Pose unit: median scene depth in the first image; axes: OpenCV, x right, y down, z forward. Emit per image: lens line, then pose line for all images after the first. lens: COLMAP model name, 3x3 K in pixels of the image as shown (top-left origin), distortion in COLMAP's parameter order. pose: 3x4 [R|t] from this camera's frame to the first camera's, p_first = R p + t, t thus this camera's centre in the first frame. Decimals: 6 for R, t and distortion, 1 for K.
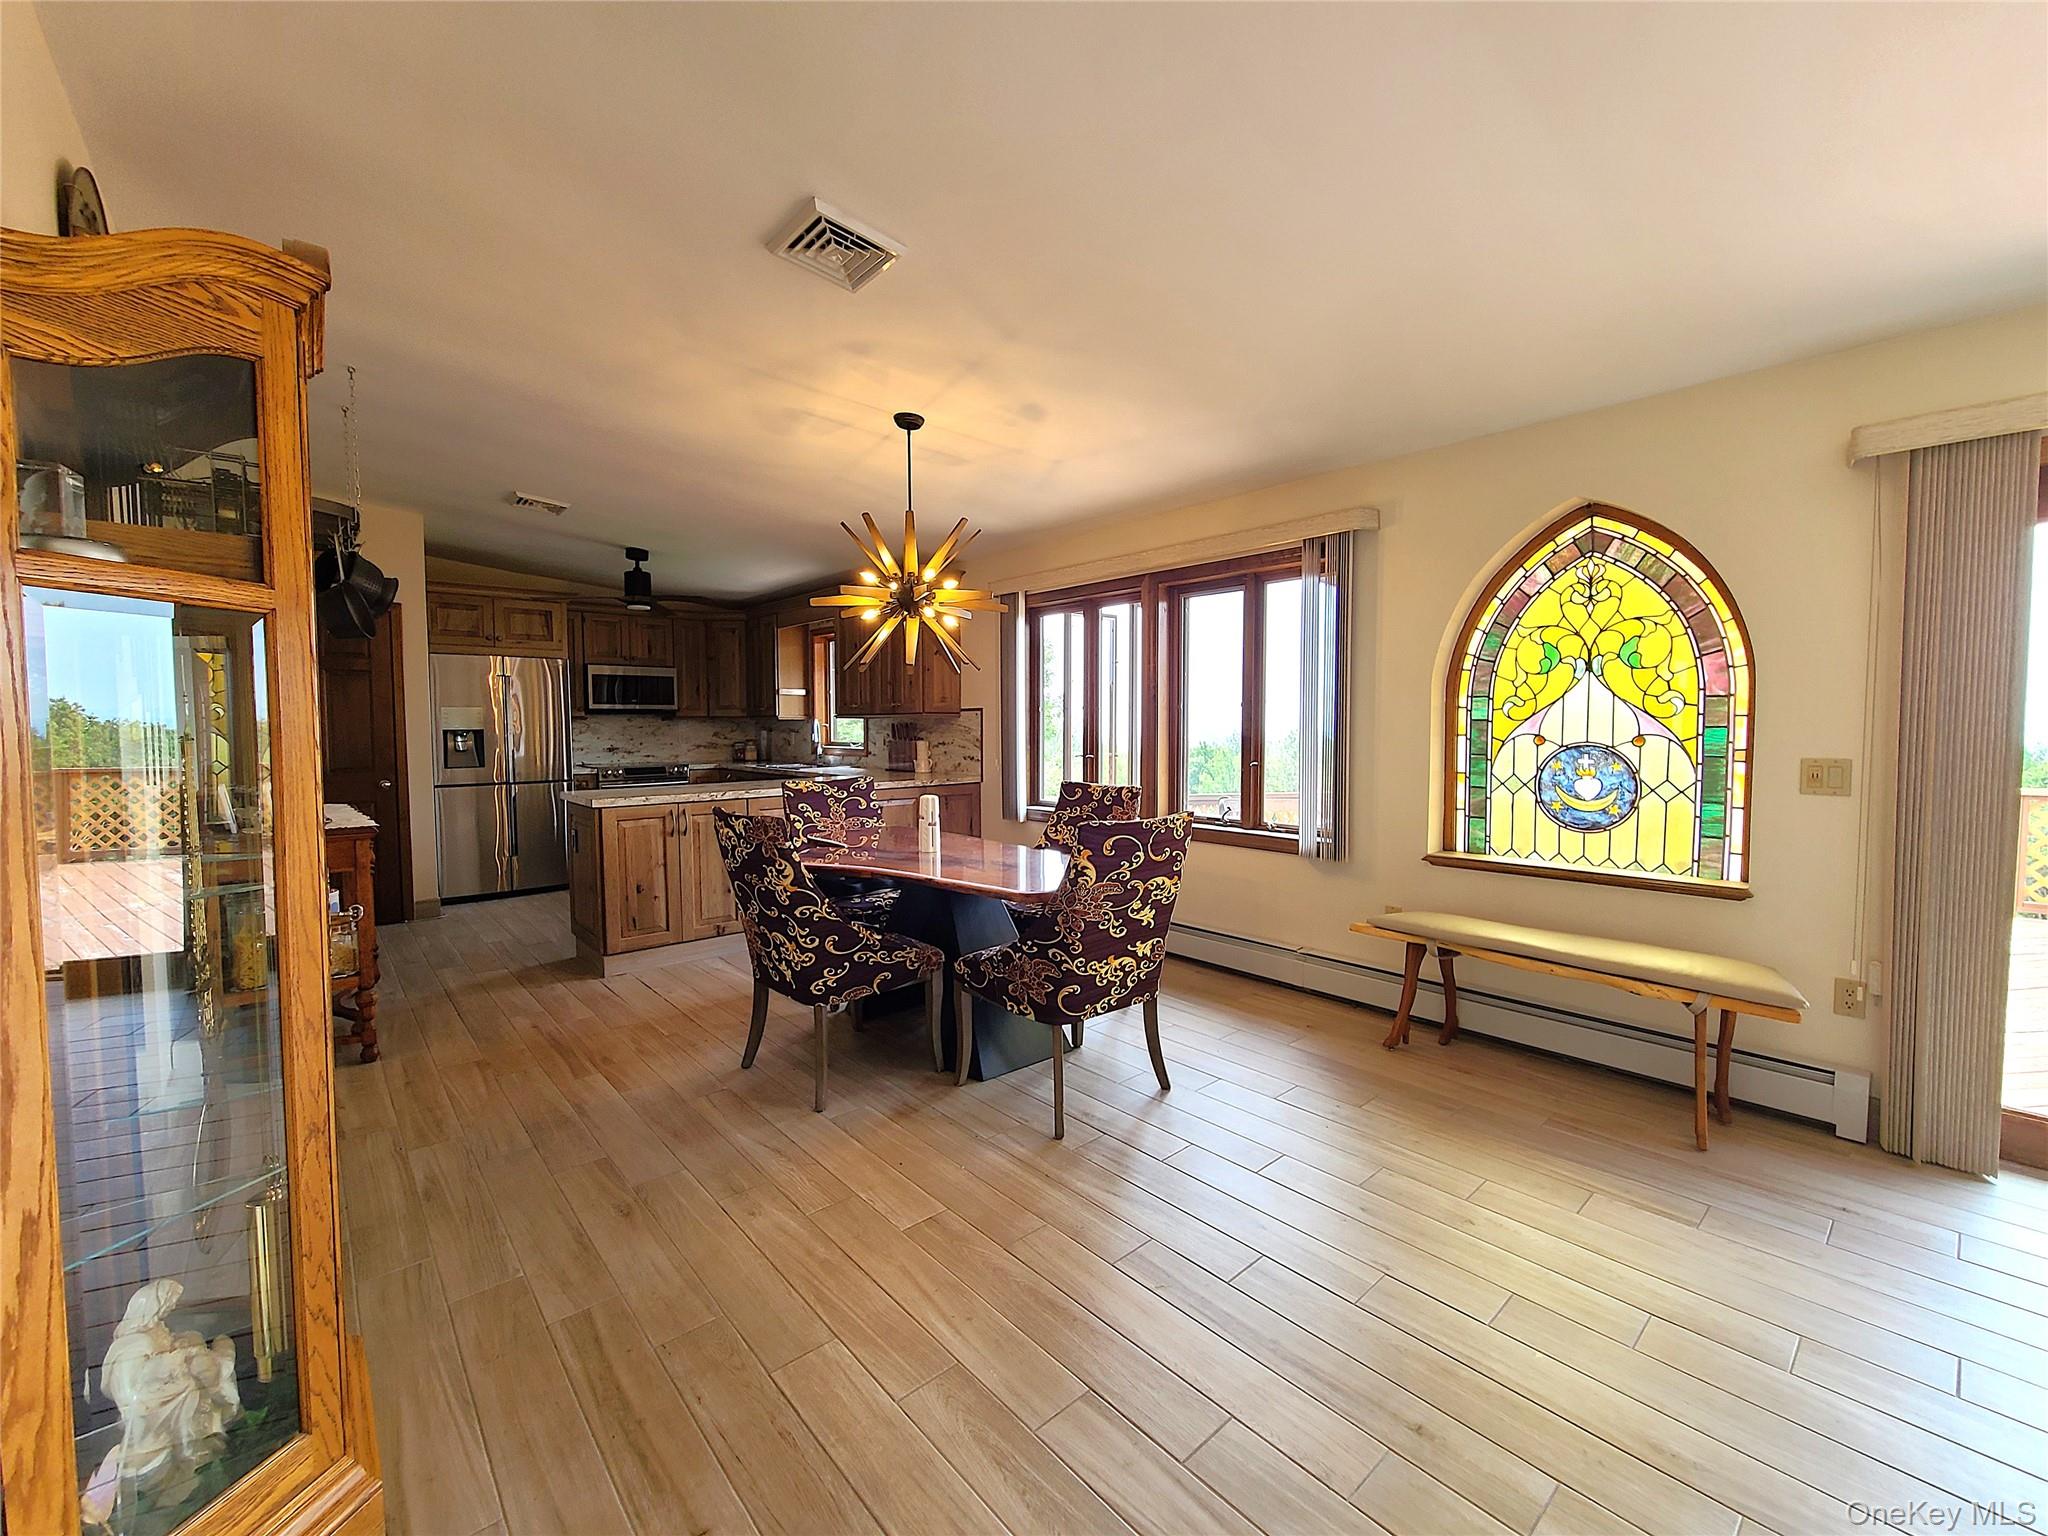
lens RADIAL K [[834.9, 0, 1028.9], [0, 834.9, 766.0], [0, 0, 1]] dist [0.001575, -0.000197]
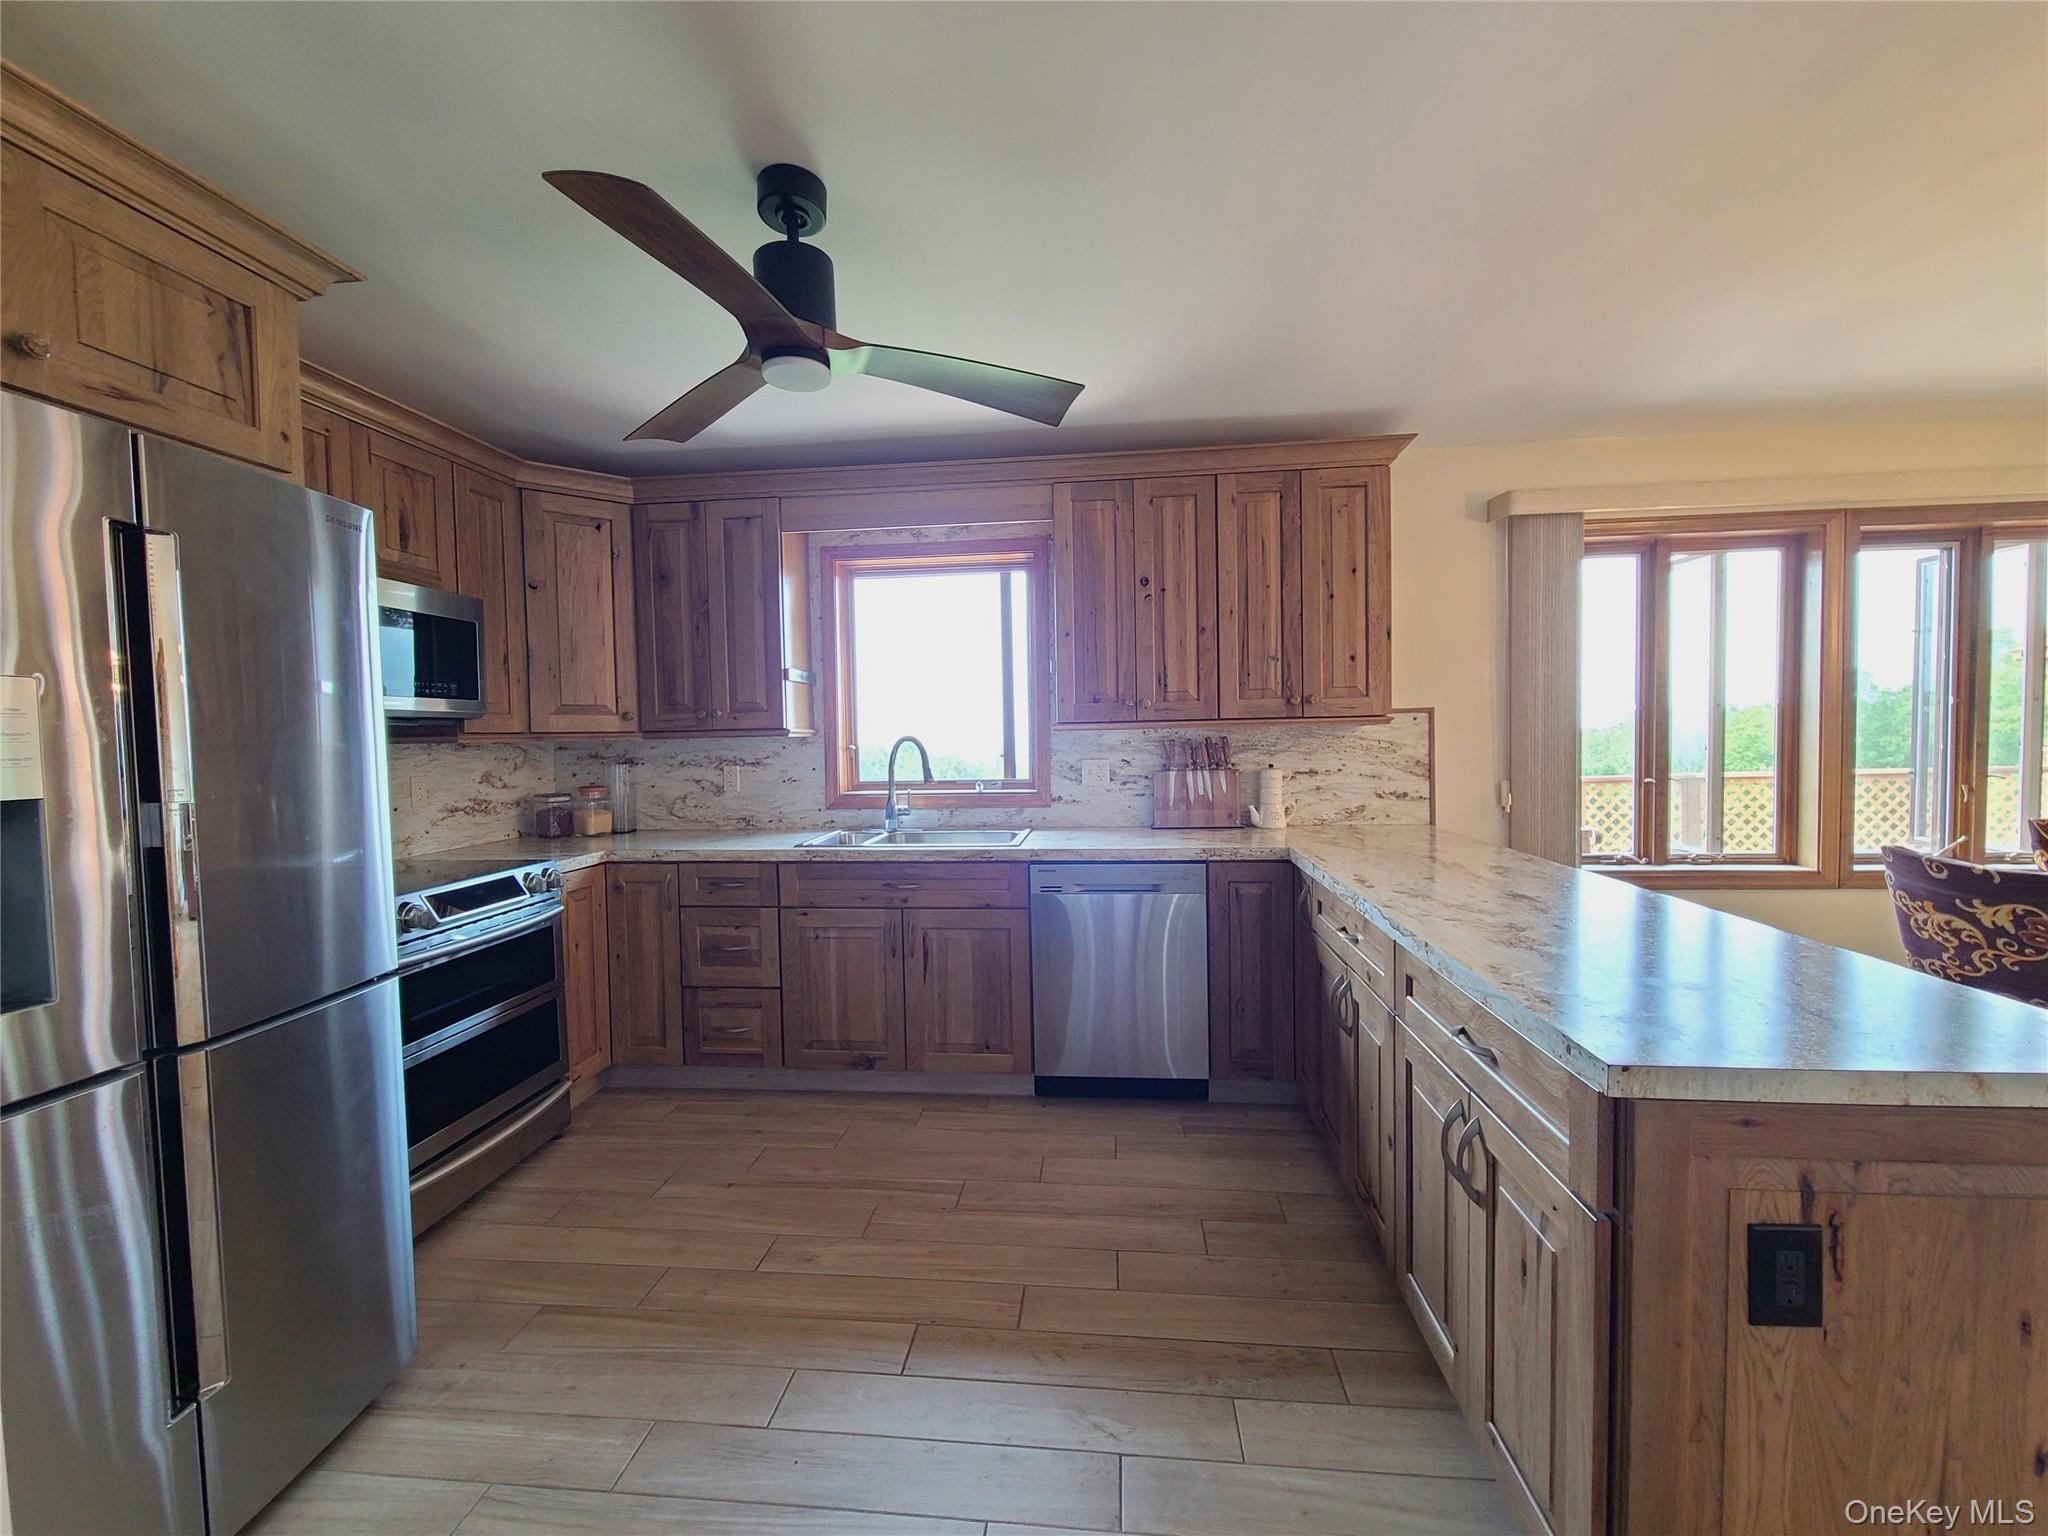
lens RADIAL K [[834.9, 0, 1024.2], [0, 834.9, 767.8], [0, 0, 1]] dist [0.001575, -0.000197]
pose [[0.740093, -0.038397, 0.671408, -0.509613], [0.051759, 0.998660, 0.000058, -0.032999], [-0.670510, 0.034709, 0.741088, 0.593111]]
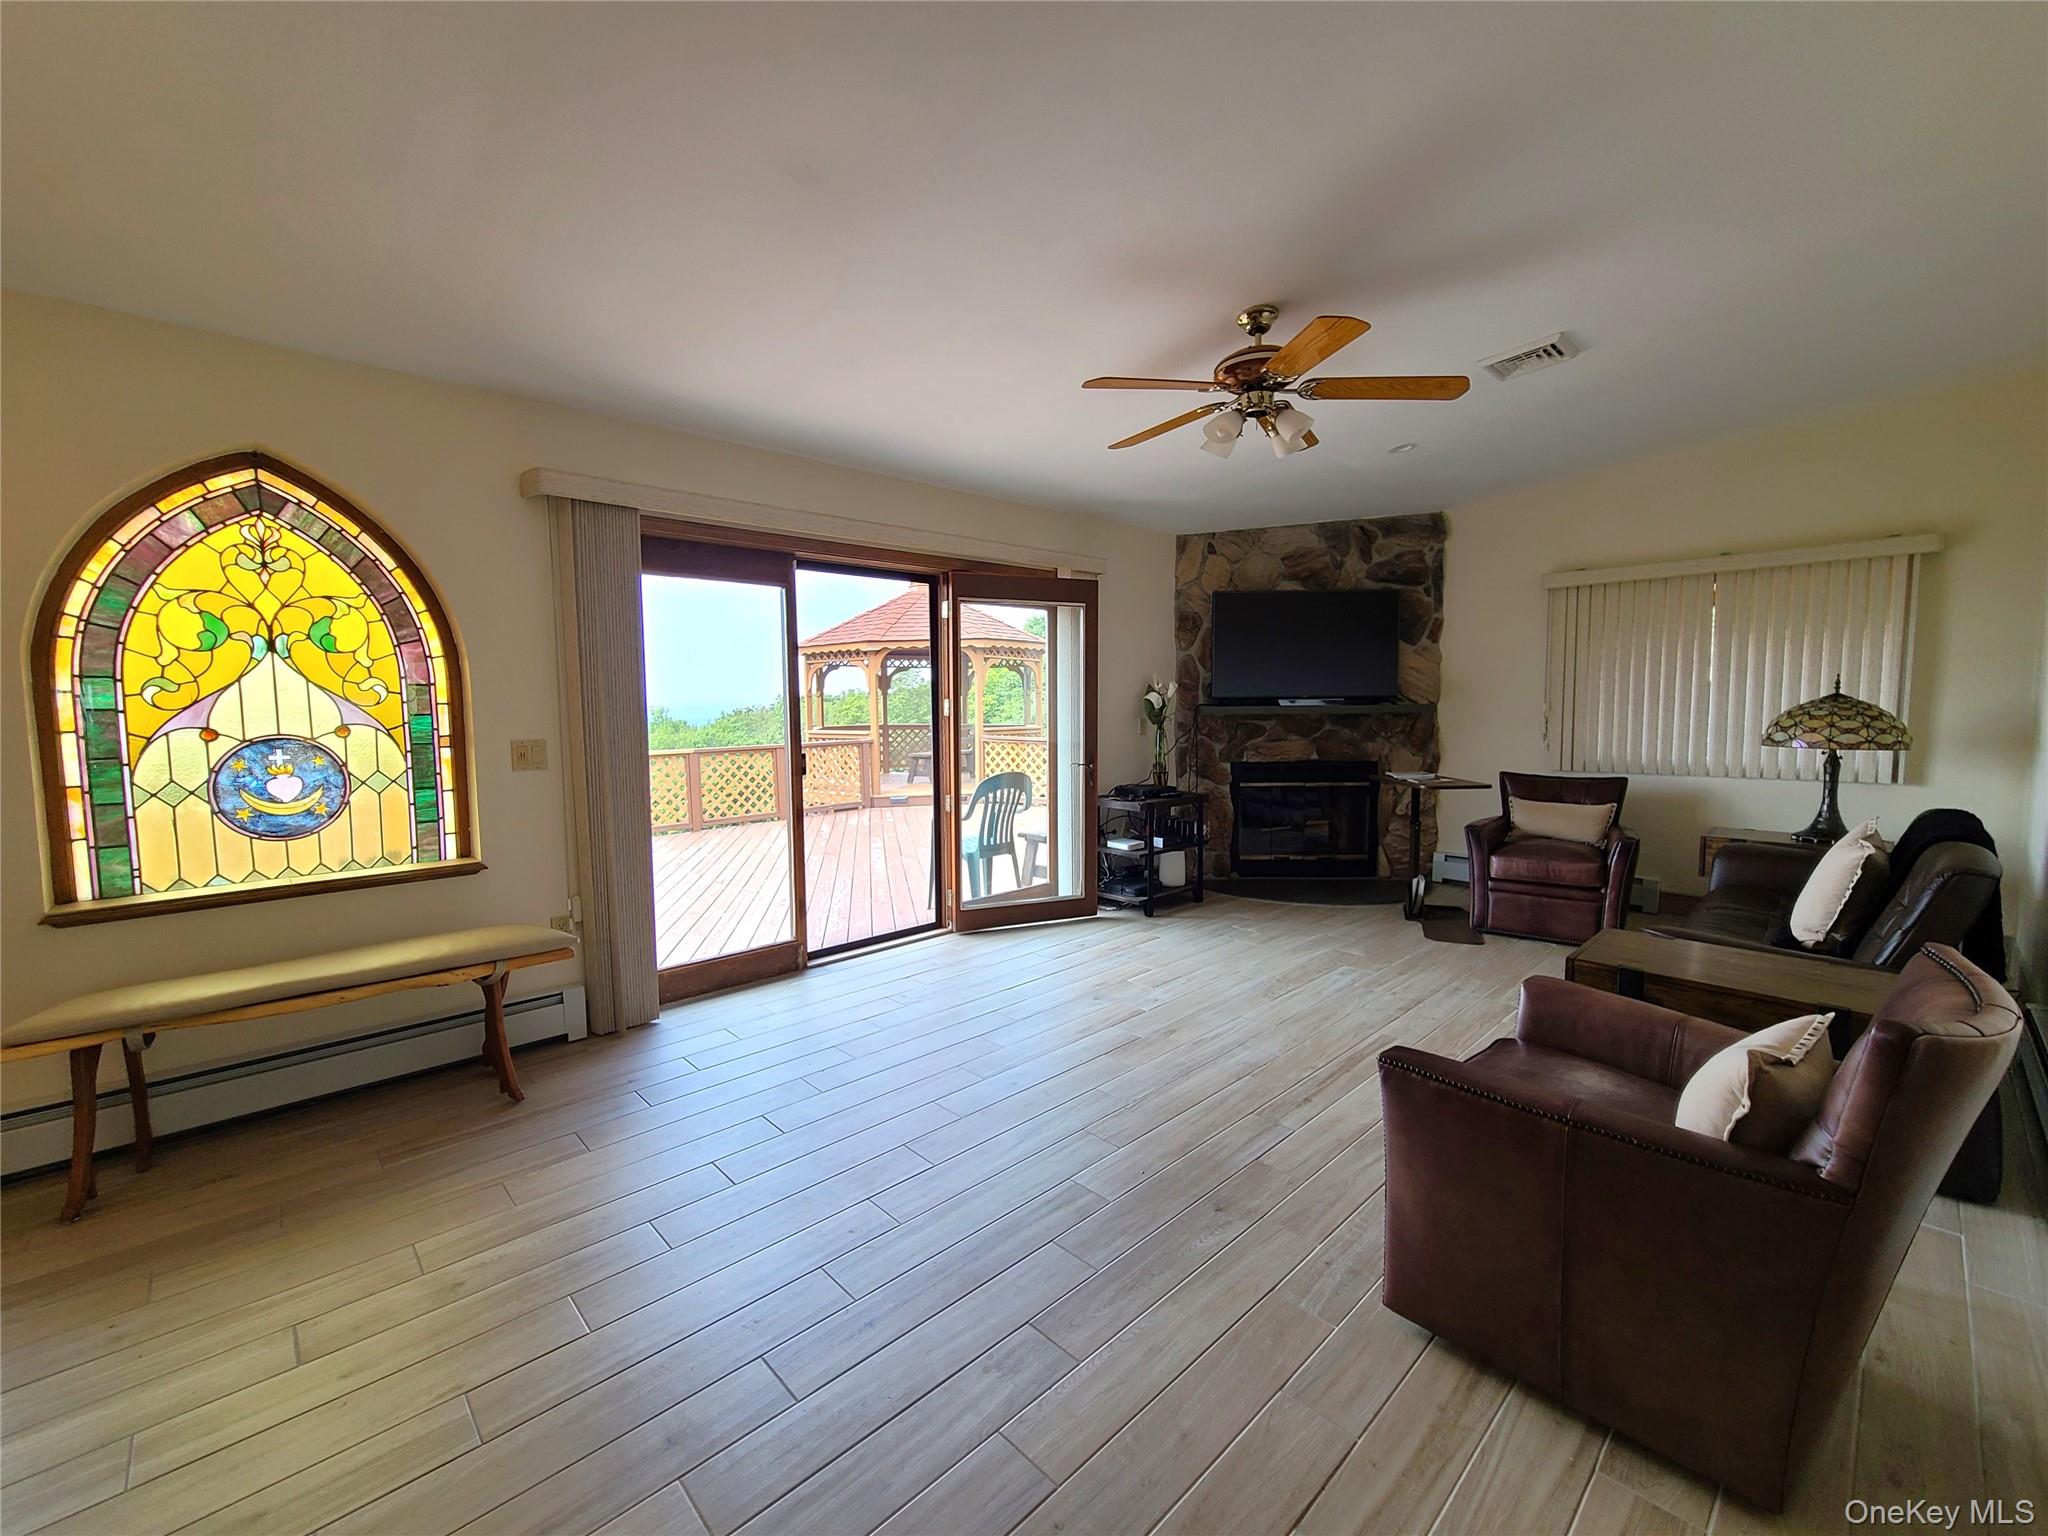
lens RADIAL K [[834.9, 0, 1021.4], [0, 834.9, 763.1], [0, 0, 1]] dist [0.001575, -0.000197]
pose [[-0.024987, -0.067012, 0.997439, -0.211219], [0.064543, 0.995561, 0.068503, -0.009512], [-0.997602, 0.066090, -0.020551, 0.267994]]
